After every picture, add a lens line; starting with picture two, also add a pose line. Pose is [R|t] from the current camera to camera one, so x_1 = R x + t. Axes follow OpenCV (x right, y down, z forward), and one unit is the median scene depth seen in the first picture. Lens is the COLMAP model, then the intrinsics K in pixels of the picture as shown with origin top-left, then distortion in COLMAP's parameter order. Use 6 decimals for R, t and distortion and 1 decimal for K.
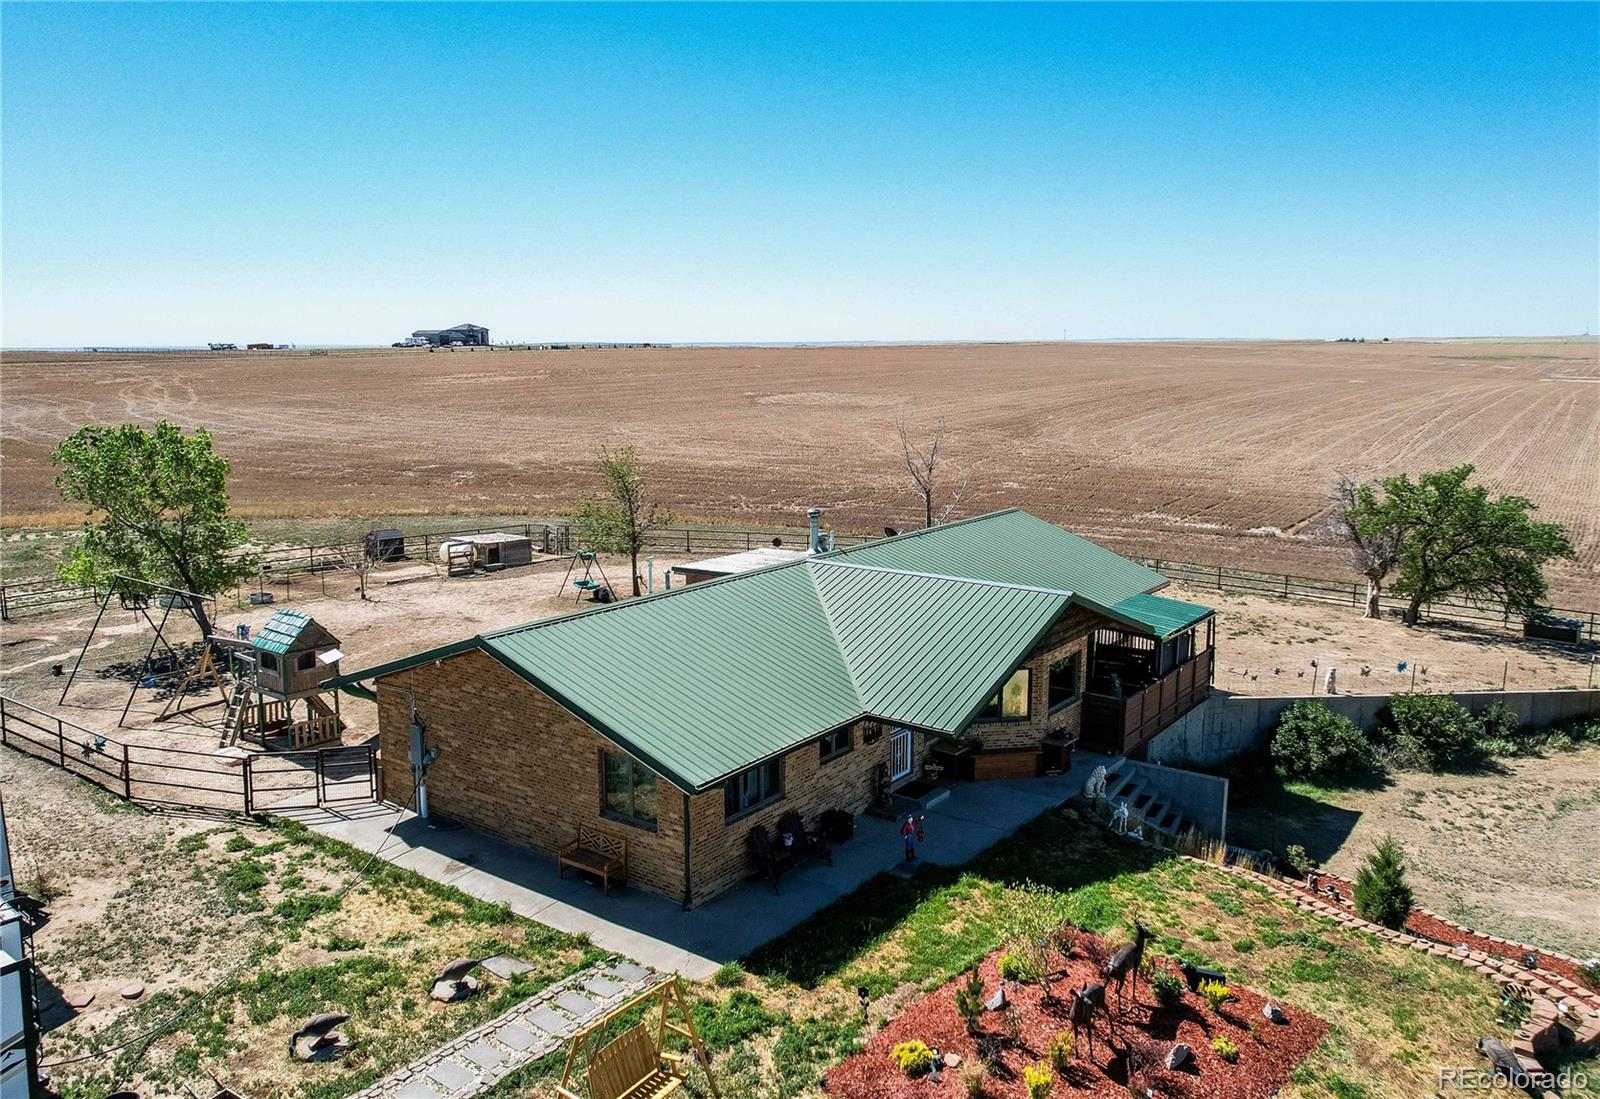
lens RADIAL K [[1296.2, 0, 810.4], [0, 1296.2, 546.0], [0, 0, 1]] dist [-0.037448, 0.002184]
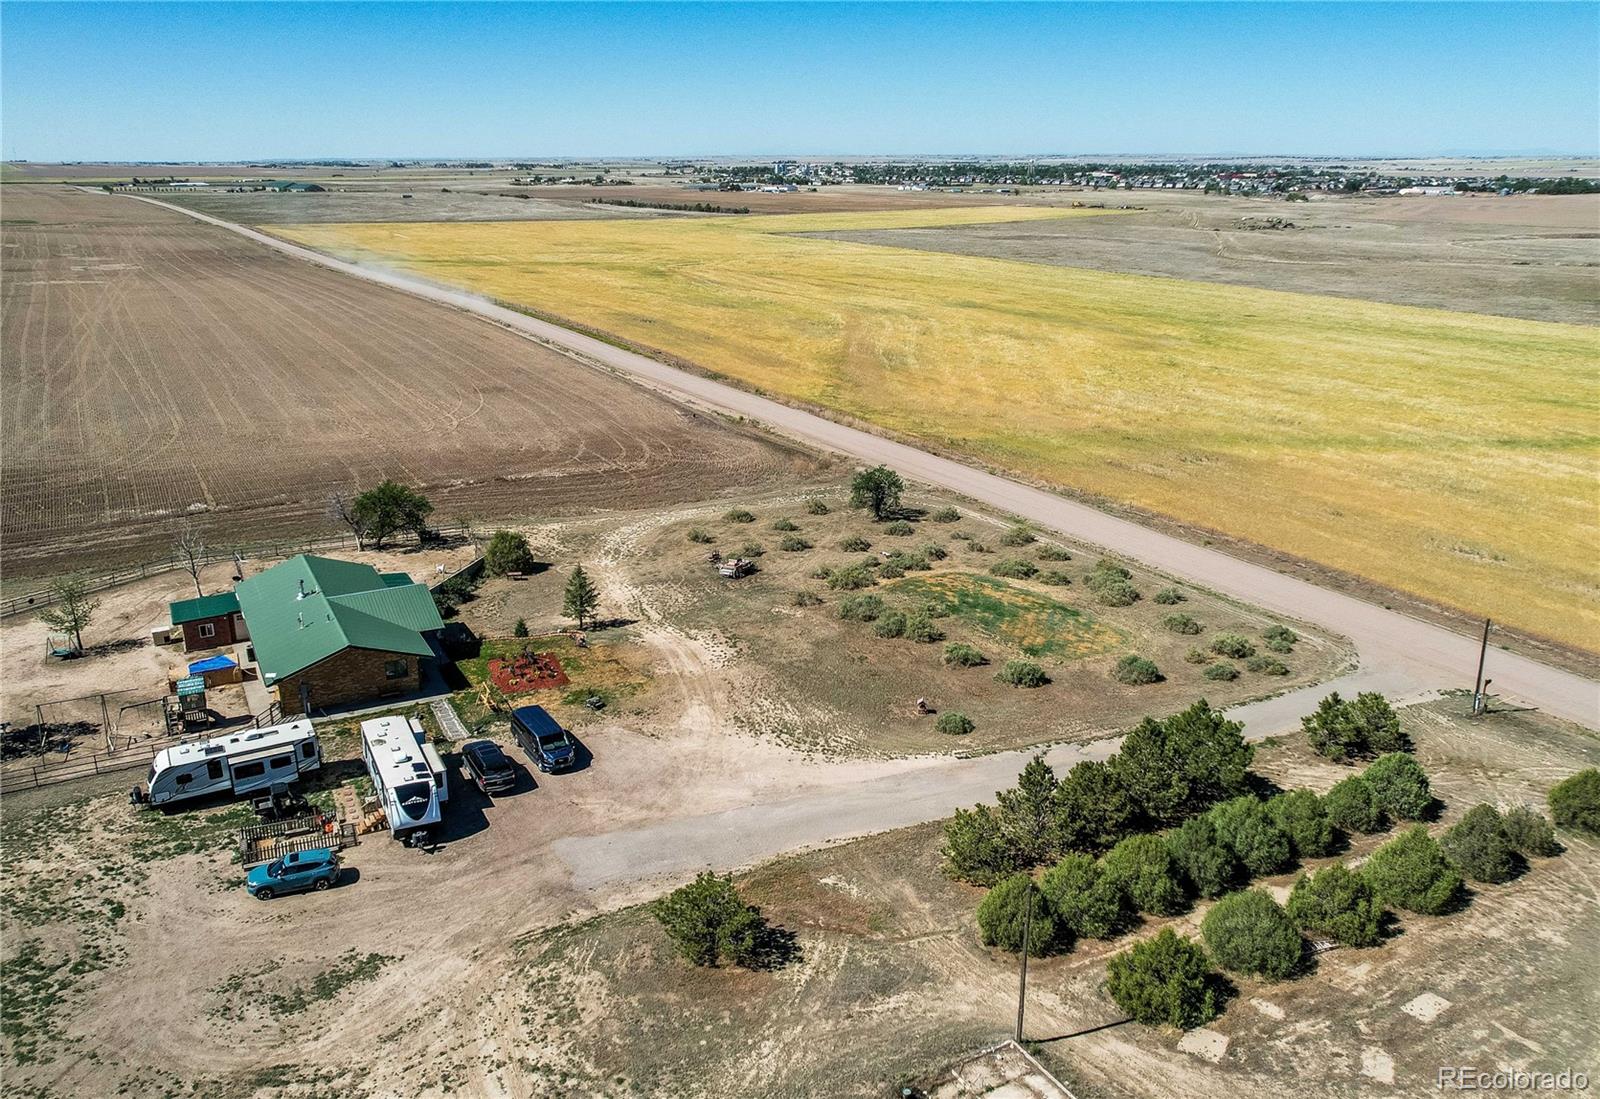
lens RADIAL K [[1296.2, 0, 810.4], [0, 1296.2, 546.0], [0, 0, 1]] dist [-0.037448, 0.002184]
pose [[0.420679, -0.259028, 0.869444, -1.757273], [0.149957, 0.965043, 0.214953, -0.493364], [-0.894730, 0.039953, 0.444817, -1.106014]]
